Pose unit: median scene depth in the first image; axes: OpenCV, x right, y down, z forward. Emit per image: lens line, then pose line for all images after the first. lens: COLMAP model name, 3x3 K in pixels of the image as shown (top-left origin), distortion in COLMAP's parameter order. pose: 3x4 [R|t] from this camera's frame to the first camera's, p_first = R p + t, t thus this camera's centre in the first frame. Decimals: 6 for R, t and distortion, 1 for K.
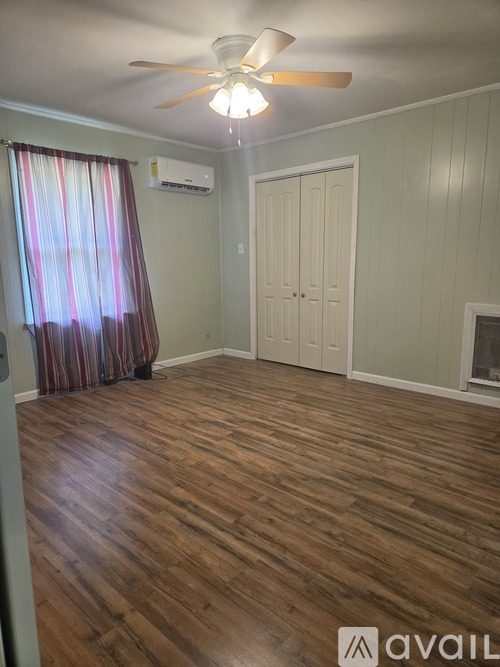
lens RADIAL K [[452.9, 0, 251.2], [0, 452.9, 331.8], [0, 0, 1]] dist [0.060680, -0.002585]
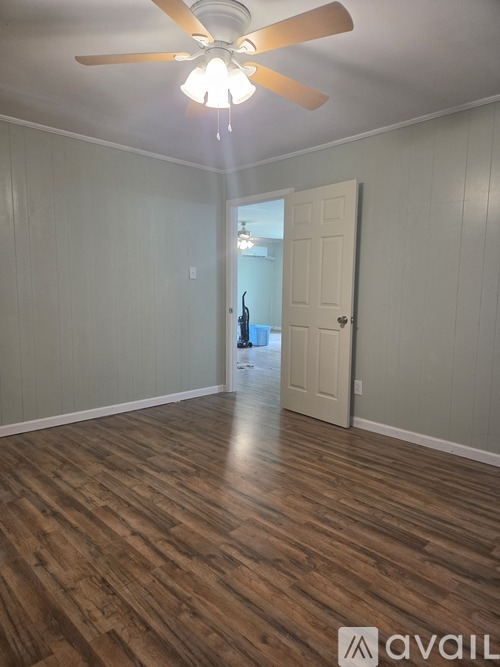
lens RADIAL K [[452.9, 0, 251.2], [0, 452.9, 331.8], [0, 0, 1]] dist [0.060680, -0.002585]
pose [[-0.998642, -0.002438, 0.052040, -0.114856], [0.011480, 0.964055, 0.265455, -0.269613], [-0.050816, 0.265691, -0.962718, 1.675900]]
